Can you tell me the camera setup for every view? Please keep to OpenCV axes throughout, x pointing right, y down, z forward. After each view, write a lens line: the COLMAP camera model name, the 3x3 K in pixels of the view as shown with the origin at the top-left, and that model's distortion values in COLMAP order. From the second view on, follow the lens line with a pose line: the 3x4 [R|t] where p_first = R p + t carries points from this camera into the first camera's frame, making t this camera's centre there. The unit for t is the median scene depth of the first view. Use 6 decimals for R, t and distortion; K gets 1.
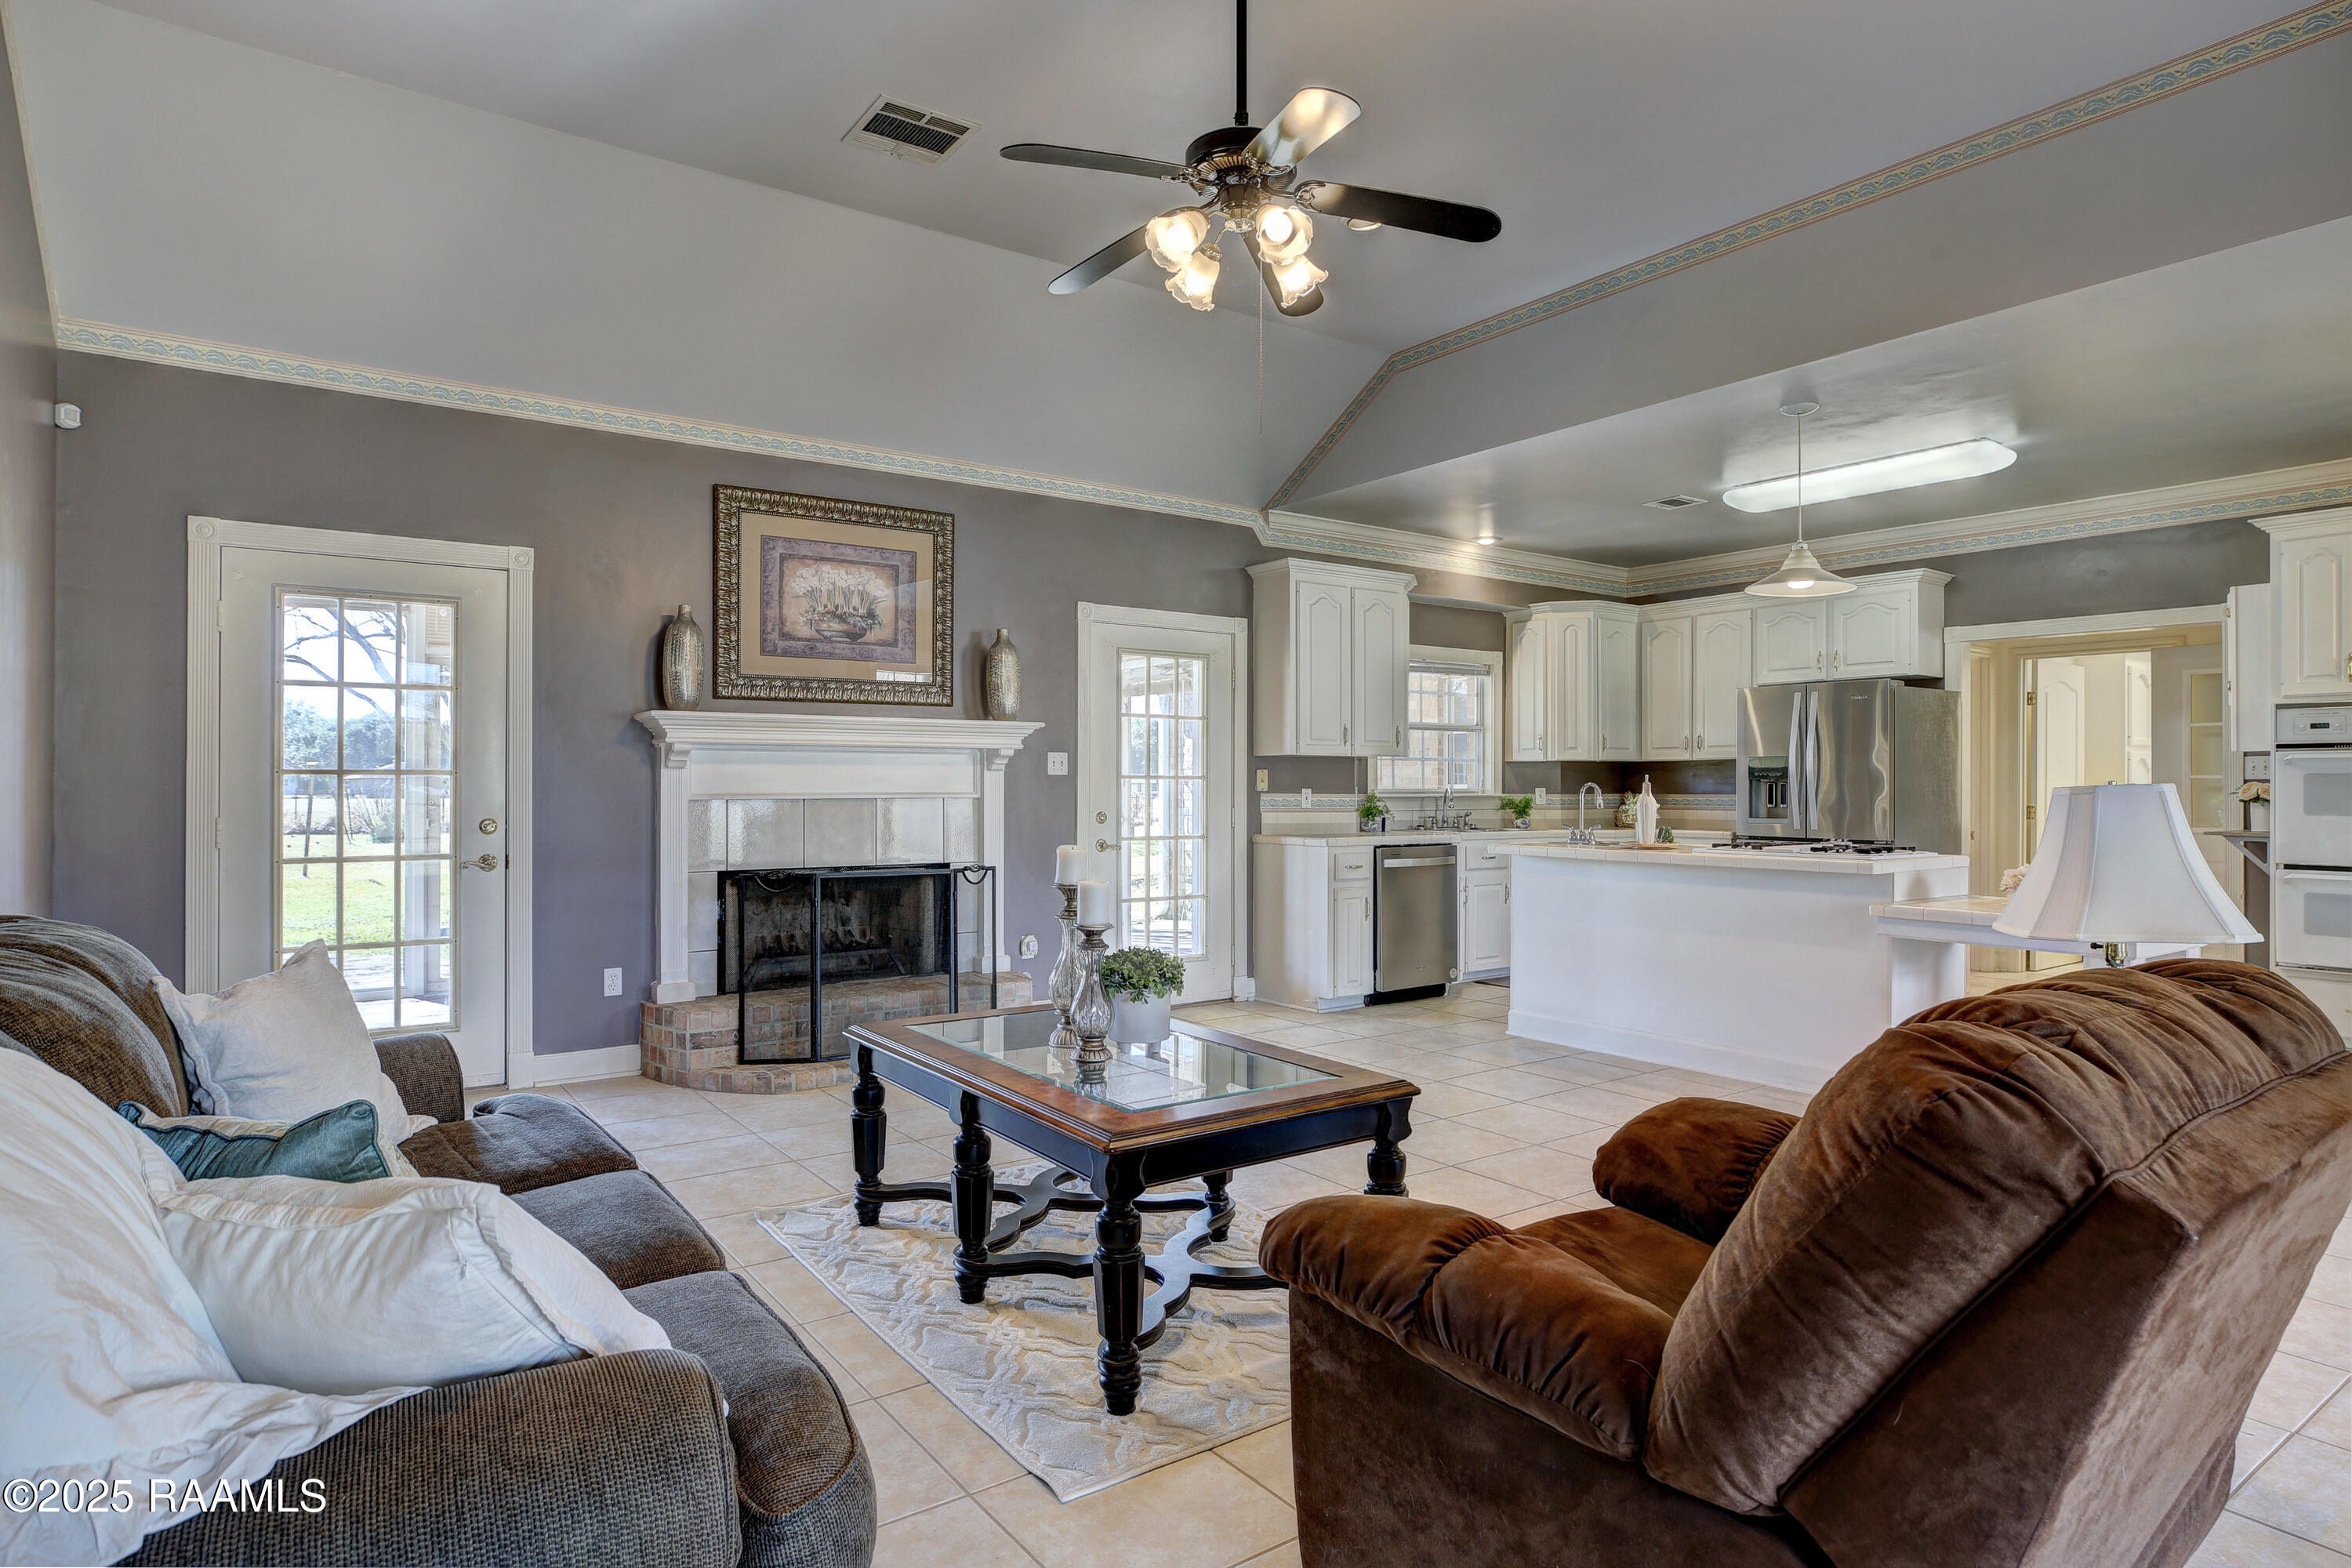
lens RADIAL K [[1254.0, 0, 1206.7], [0, 1254.0, 783.6], [0, 0, 1]] dist [-0.011503, 0.001083]
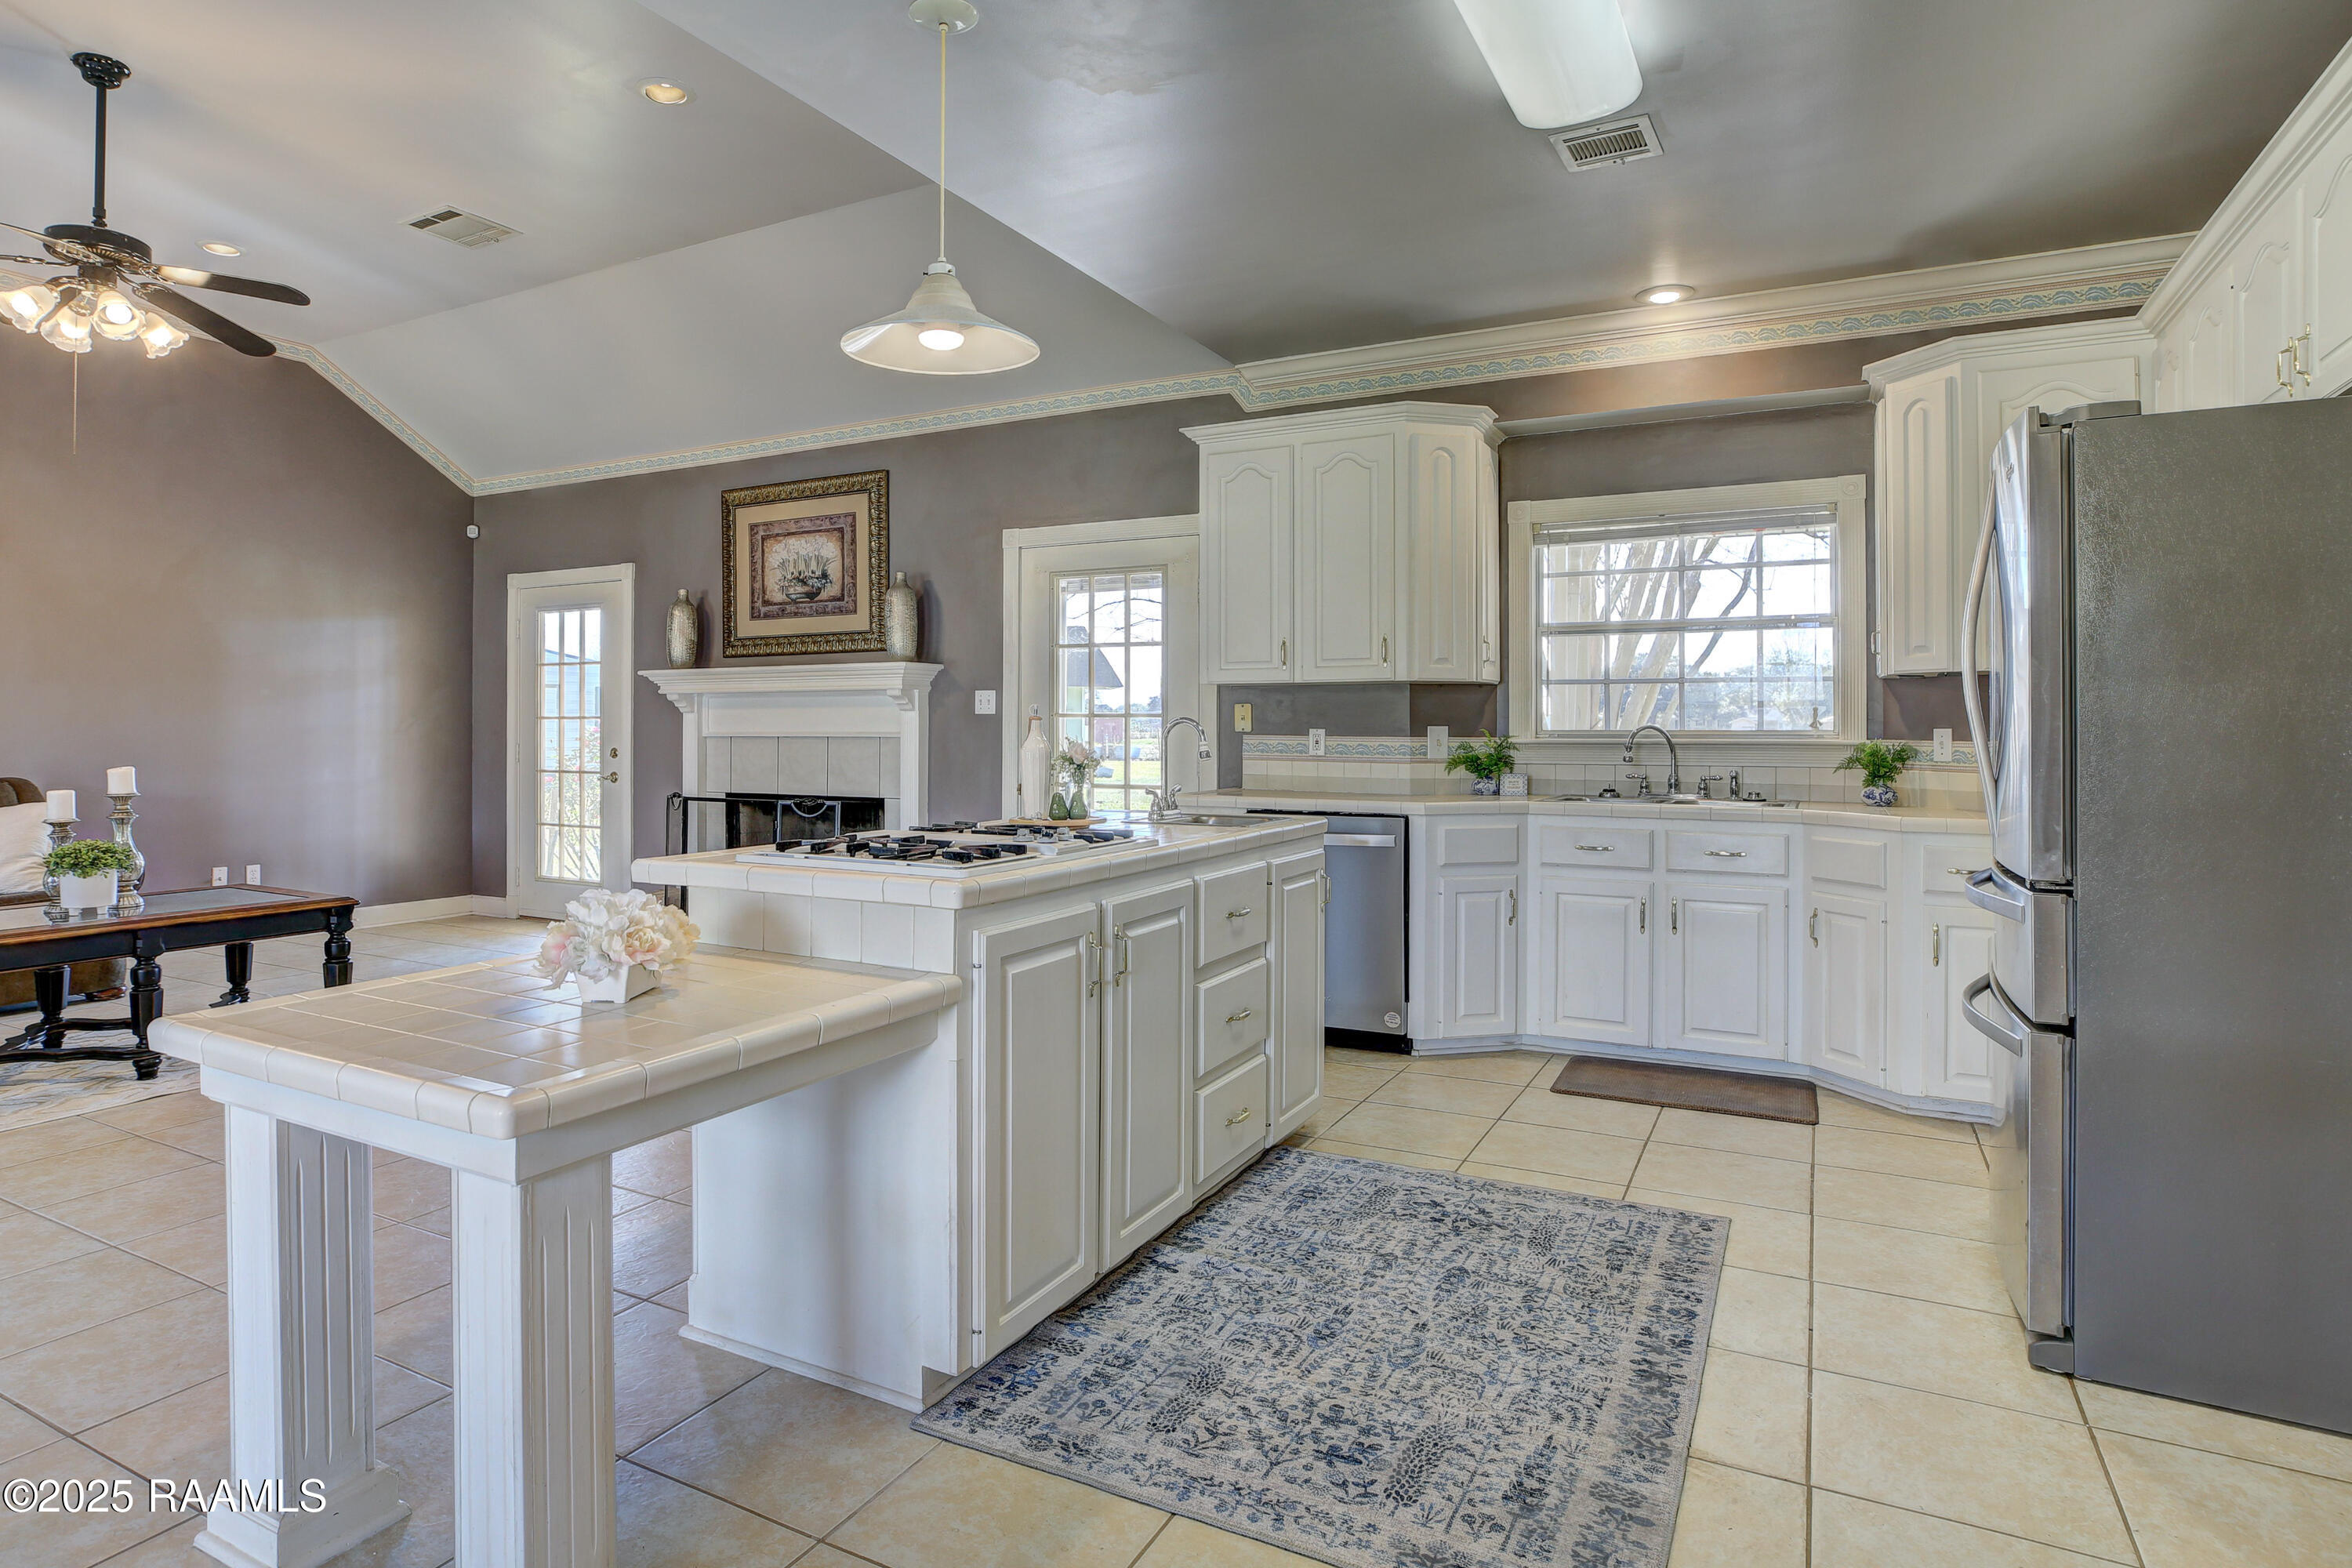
lens RADIAL K [[1273.7, 0, 1133.8], [0, 1273.7, 715.1], [0, 0, 1]] dist [-0.031238, 0.005952]
pose [[0.439442, -0.009718, -0.898218, 0.756306], [0.001519, 0.999948, -0.010075, 0.003660], [0.898269, 0.003063, 0.439434, 0.634616]]
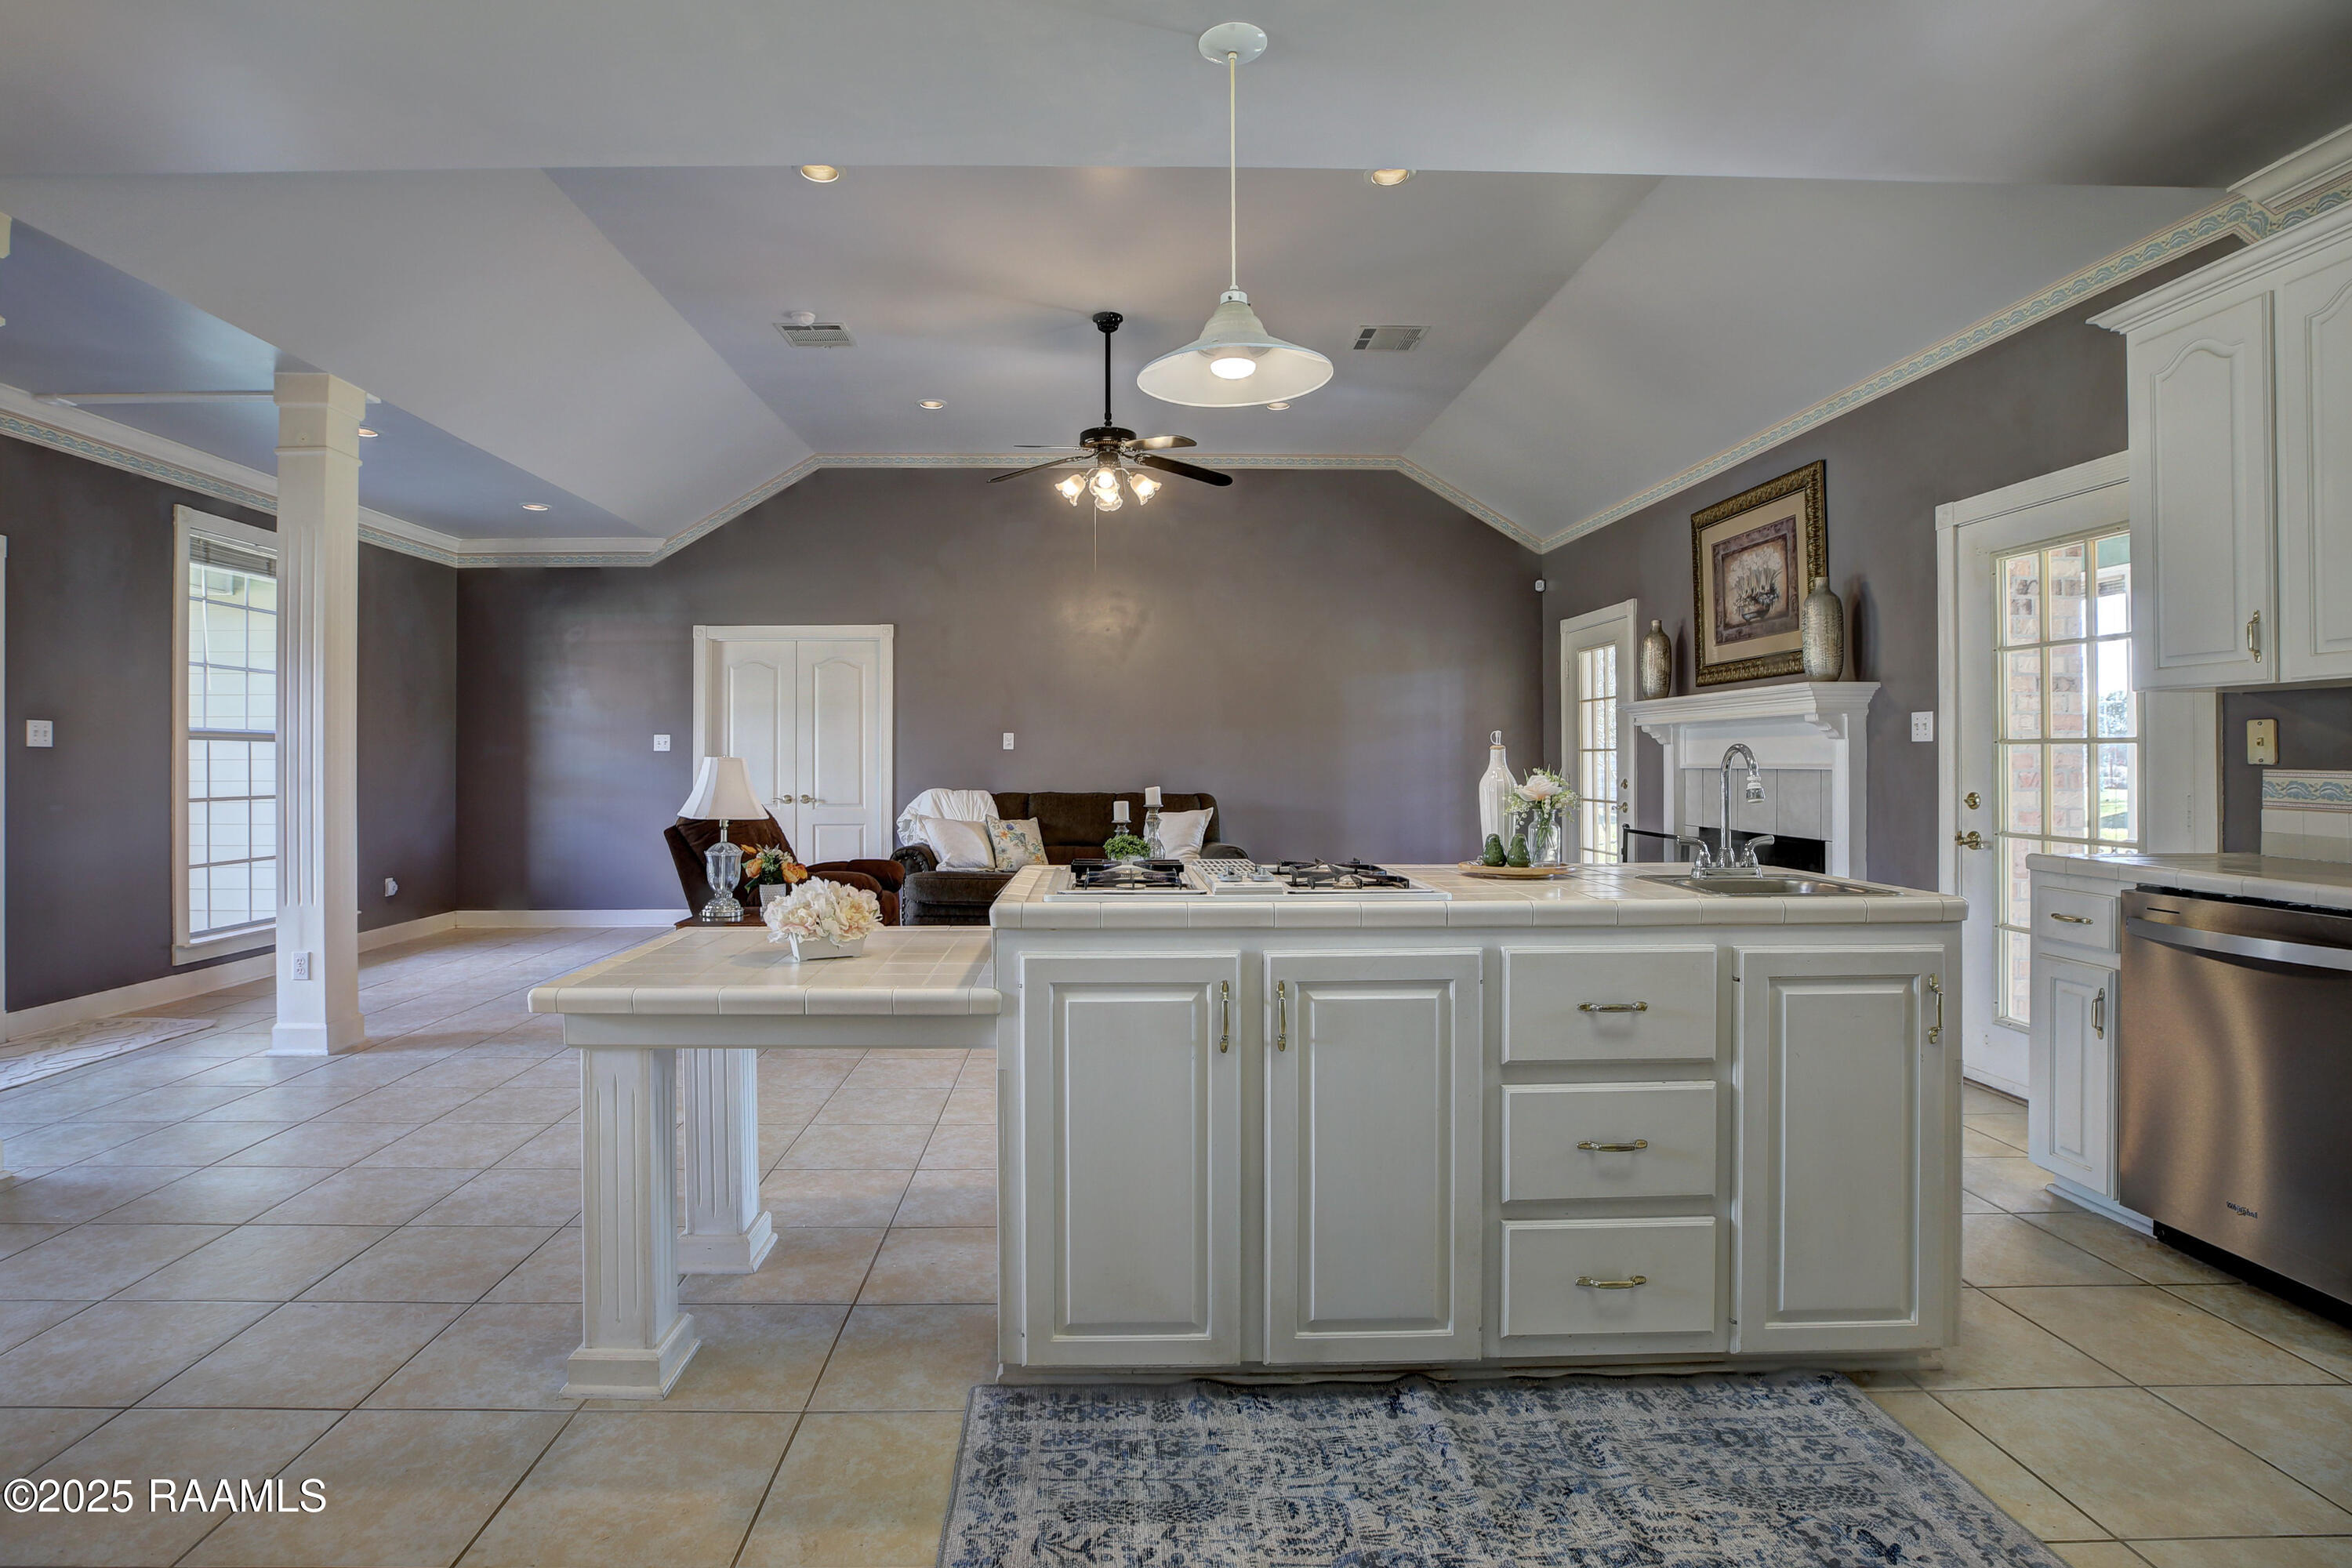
lens RADIAL K [[1189.2, 0, 1148.1], [0, 1189.2, 741.9], [0, 0, 1]] dist [-0.035883, 0.008721]
pose [[-0.563867, -0.013254, -0.825759, 0.690549], [0.001429, 0.999854, -0.017025, 0.004563], [0.825864, -0.010780, -0.563766, 0.952504]]
